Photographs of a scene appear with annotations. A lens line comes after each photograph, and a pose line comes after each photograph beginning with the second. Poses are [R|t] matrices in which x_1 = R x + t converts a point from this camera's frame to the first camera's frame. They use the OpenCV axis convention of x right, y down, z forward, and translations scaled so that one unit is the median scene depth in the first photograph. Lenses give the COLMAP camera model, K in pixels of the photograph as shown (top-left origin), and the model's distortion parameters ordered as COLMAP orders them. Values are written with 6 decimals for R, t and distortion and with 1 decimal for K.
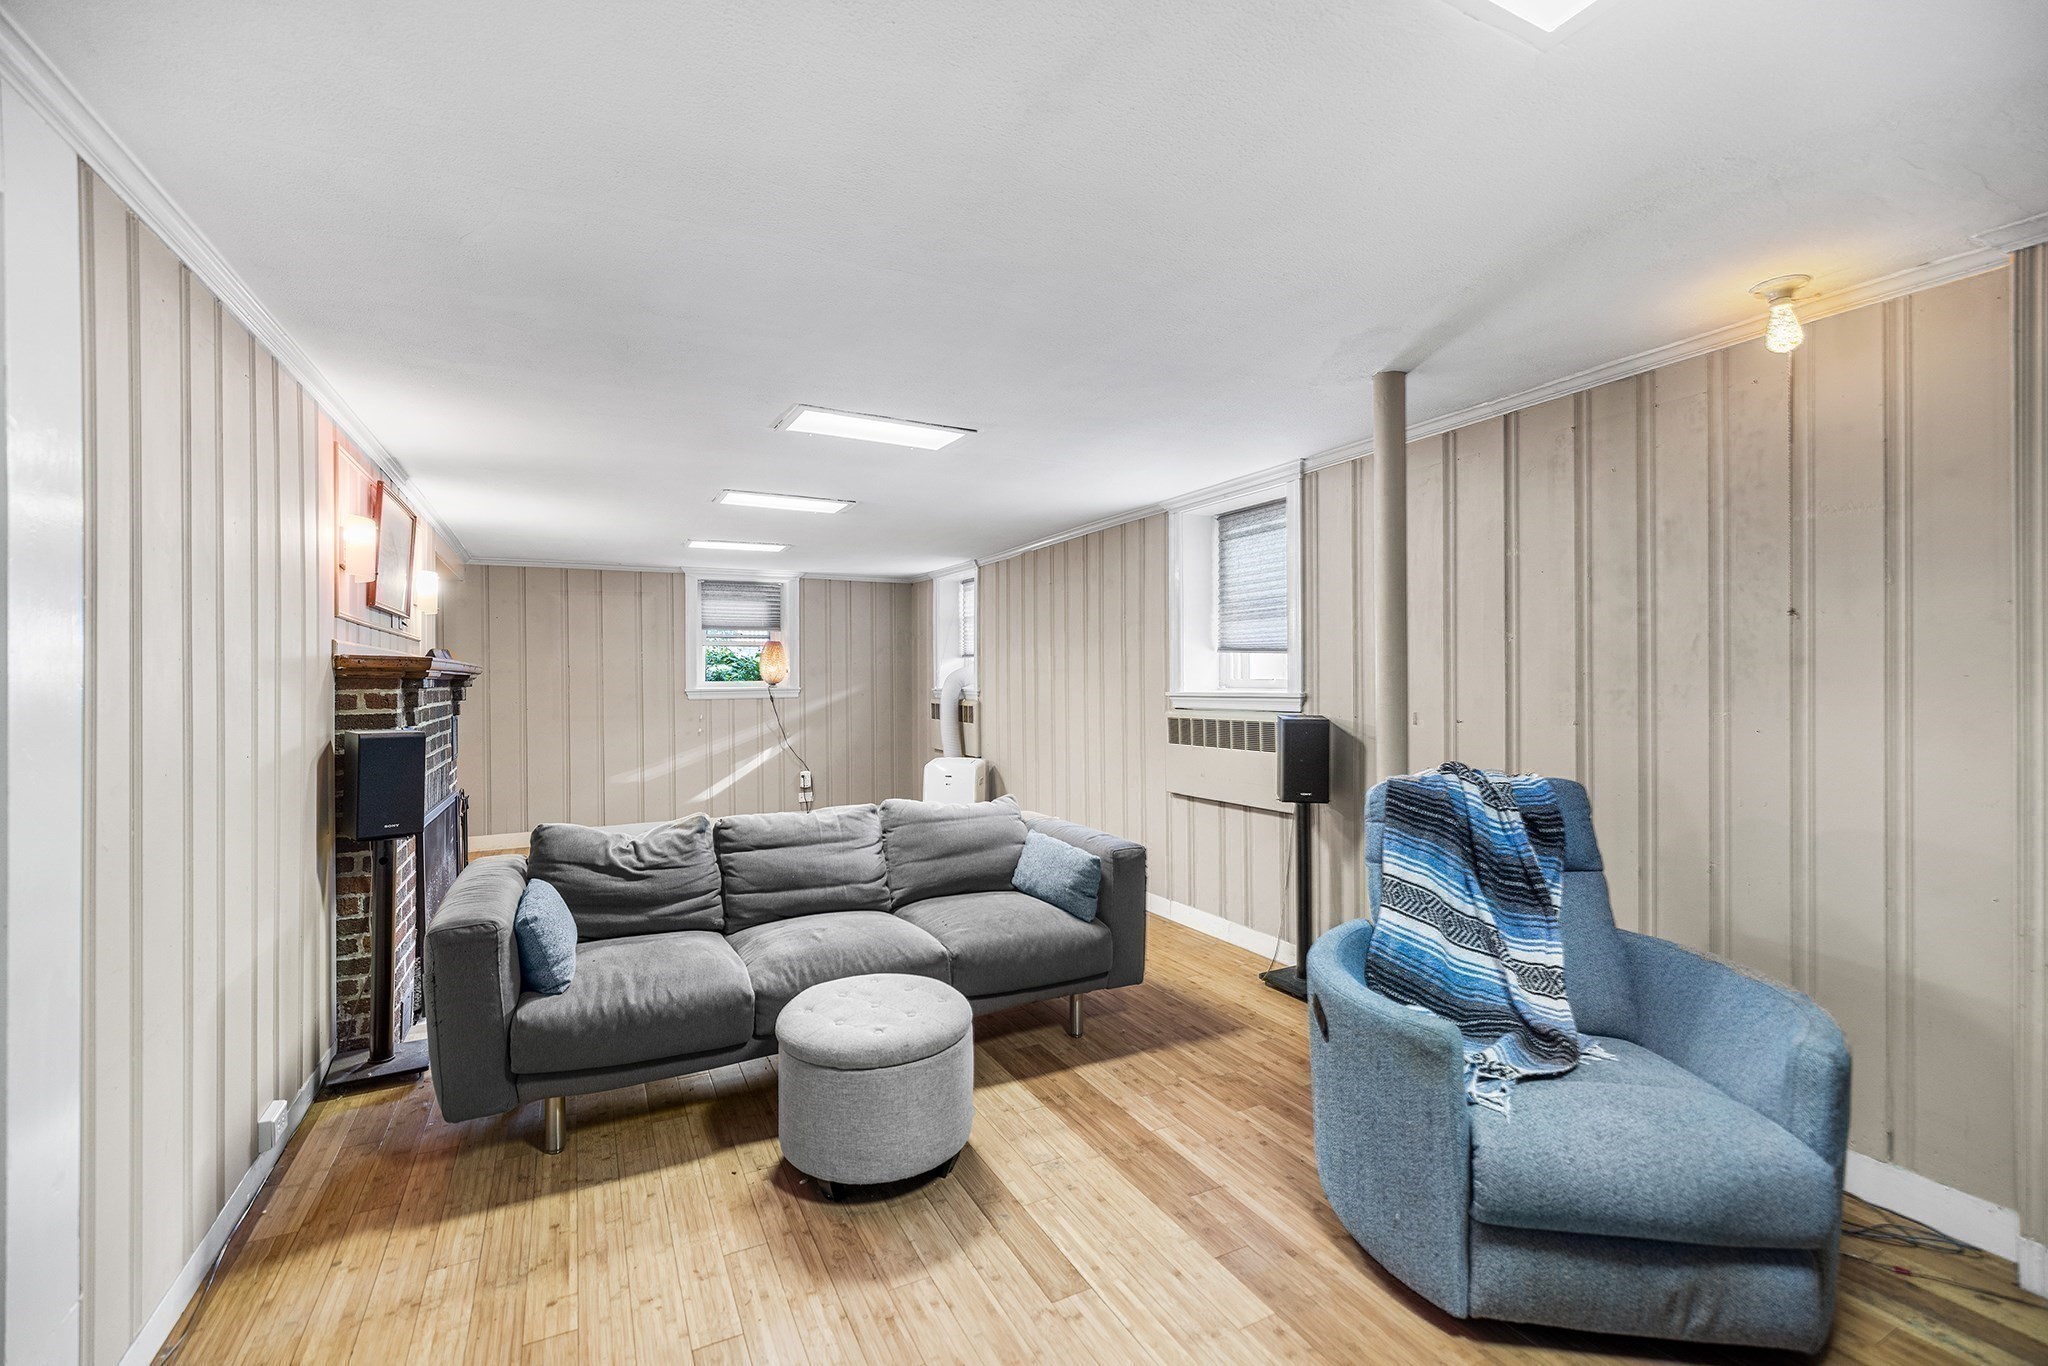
lens RADIAL K [[868.9, 0, 1030.8], [0, 868.9, 677.1], [0, 0, 1]] dist [0.003433, 0.000630]
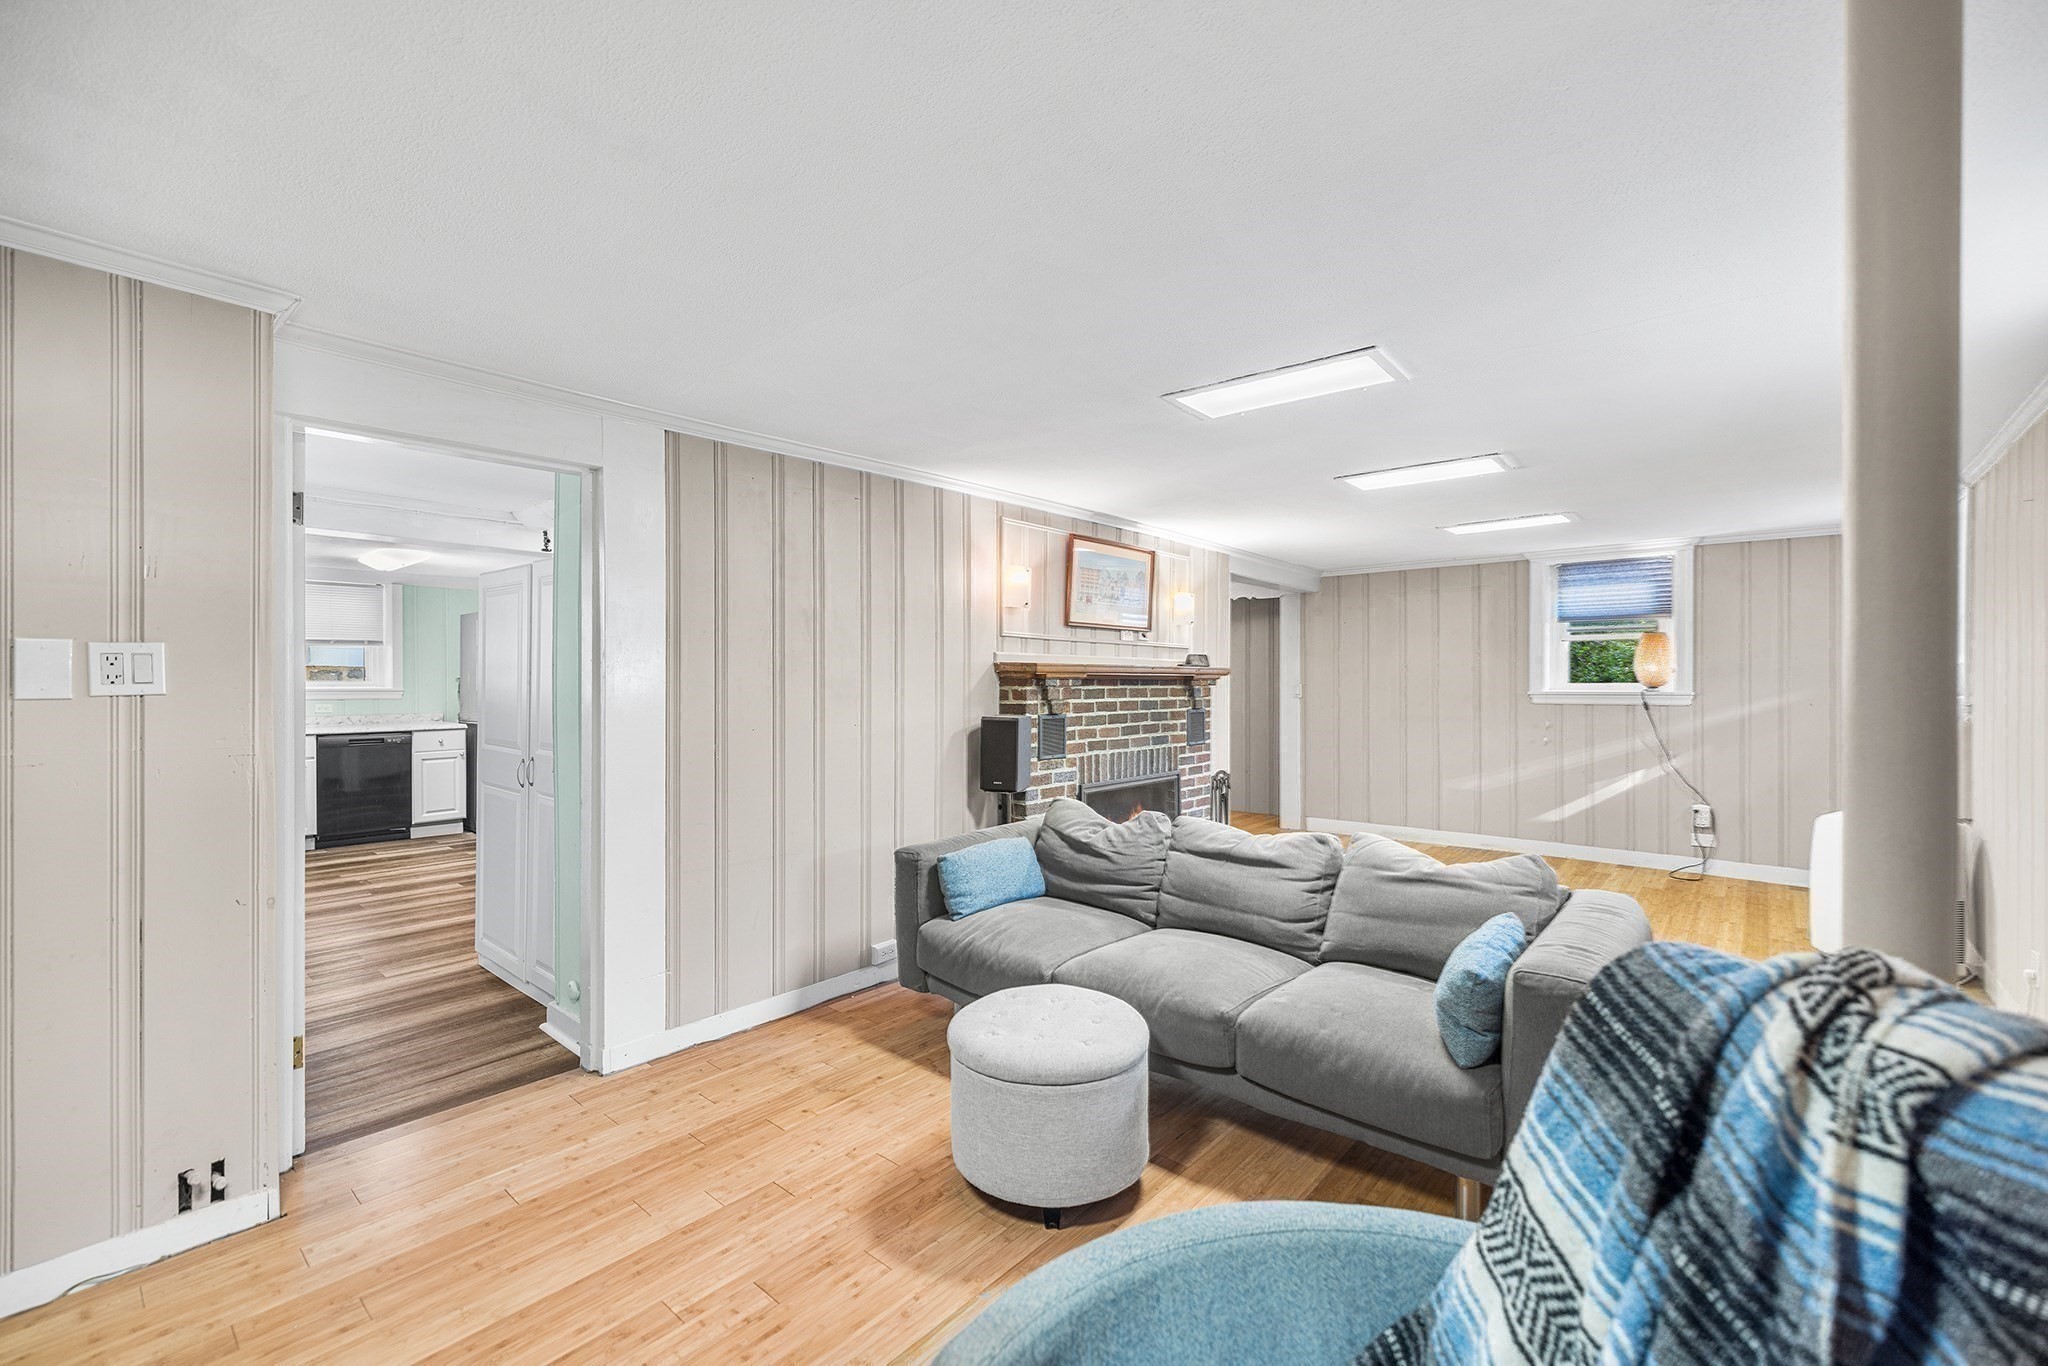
lens RADIAL K [[868.9, 0, 1028.8], [0, 868.9, 685.3], [0, 0, 1]] dist [0.003433, 0.000630]
pose [[0.373710, 0.013490, -0.927447, 0.507867], [-0.002618, 0.999906, 0.013489, -0.006377], [0.927542, -0.002613, 0.373710, 0.442601]]
